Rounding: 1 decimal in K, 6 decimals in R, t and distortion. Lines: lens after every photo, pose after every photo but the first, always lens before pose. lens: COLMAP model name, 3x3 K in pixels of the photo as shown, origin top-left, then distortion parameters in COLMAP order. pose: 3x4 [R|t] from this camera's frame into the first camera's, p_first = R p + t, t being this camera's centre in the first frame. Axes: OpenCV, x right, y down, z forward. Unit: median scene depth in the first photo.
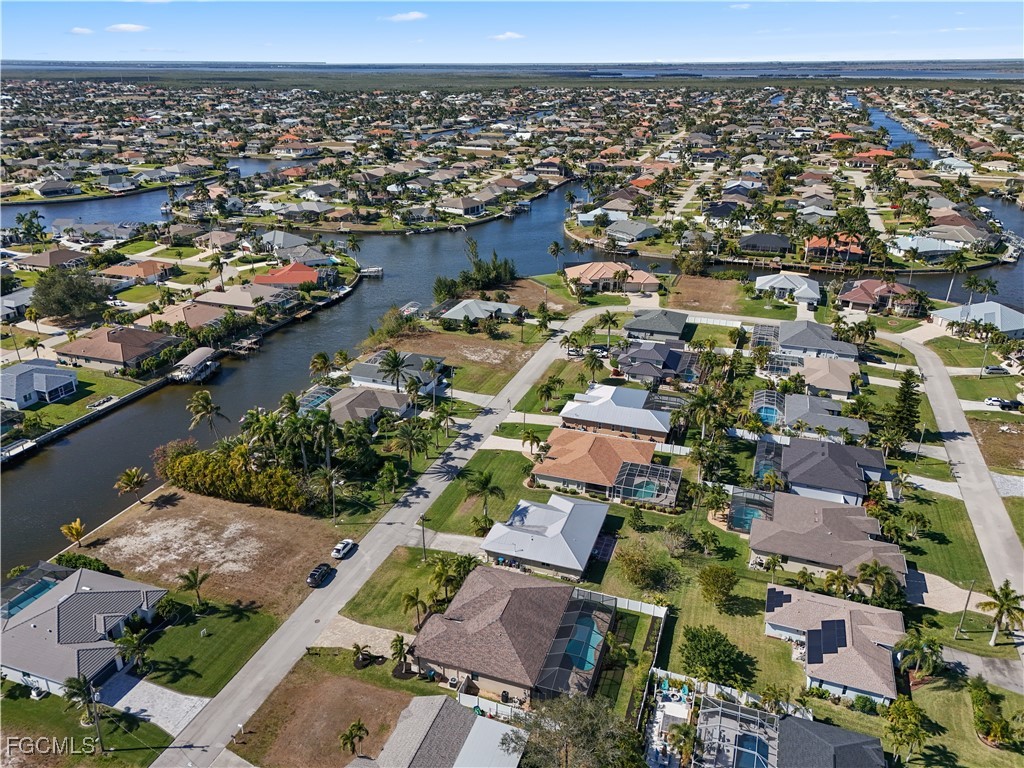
lens RADIAL K [[731.6, 0, 512.0], [0, 731.6, 384.0], [0, 0, 1]] dist [0.075904, -0.062917]
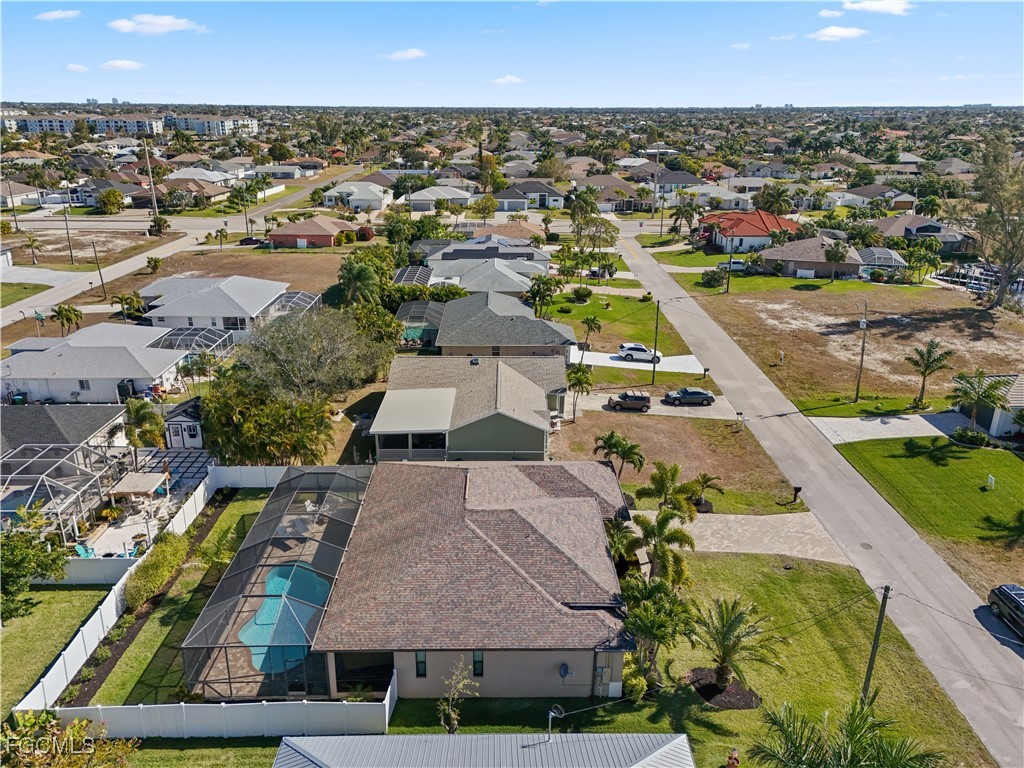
lens RADIAL K [[739.3, 0, 484.5], [0, 739.3, 384.4], [0, 0, 1]] dist [0.007327, 0.005321]
pose [[-0.951080, 0.111436, -0.288146, 0.063805], [-0.118629, 0.729455, 0.673664, -0.032559], [0.285260, 0.674891, -0.680551, 0.759882]]
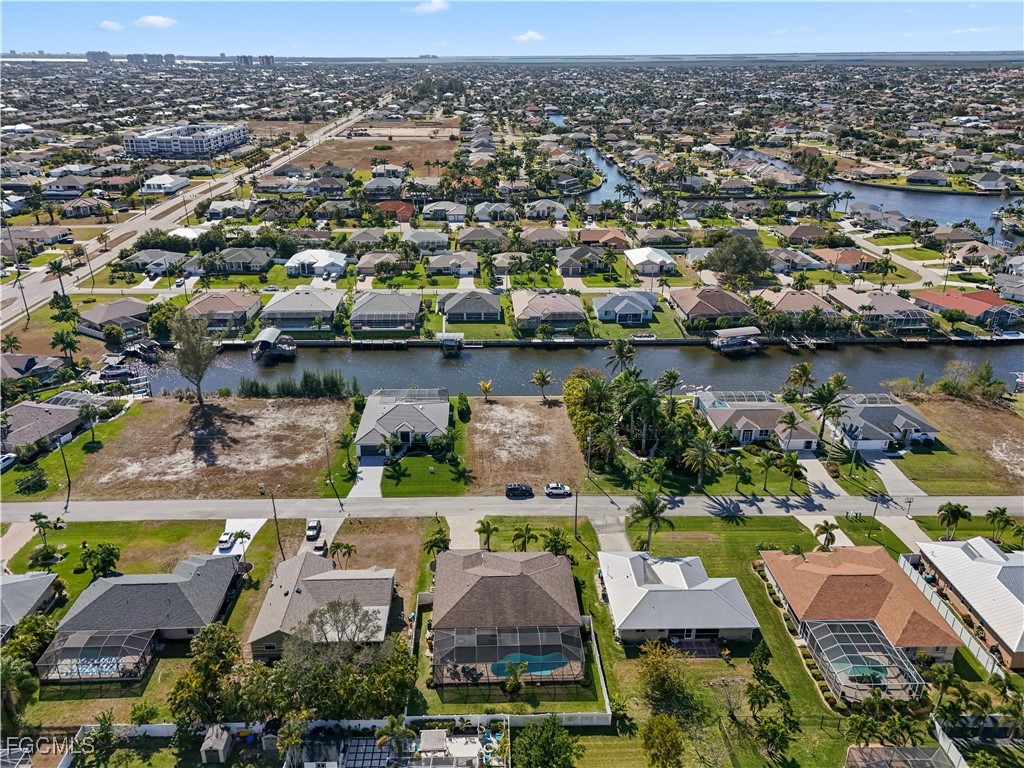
lens RADIAL K [[760.9, 0, 512.0], [0, 760.9, 384.0], [0, 0, 1]] dist [0.082676, -0.079377]
pose [[0.366740, 0.370472, -0.853377, 0.491660], [-0.372643, 0.898987, 0.230128, -0.118543], [0.852431, 0.233608, 0.467749, 0.266217]]
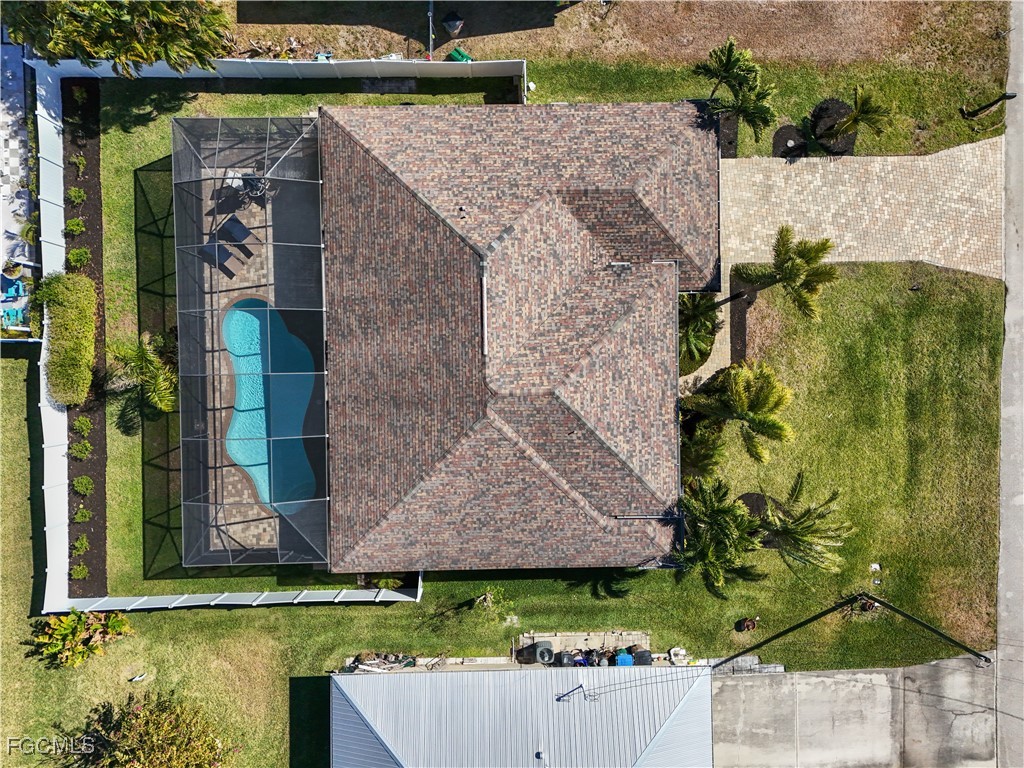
lens RADIAL K [[742.1, 0, 516.6], [0, 742.1, 373.0], [0, 0, 1]] dist [0.070542, -0.058405]
pose [[-0.941359, 0.337387, -0.003669, -0.007545], [-0.141237, -0.384150, 0.912404, 0.007472], [0.306424, 0.859418, 0.409275, 0.534226]]
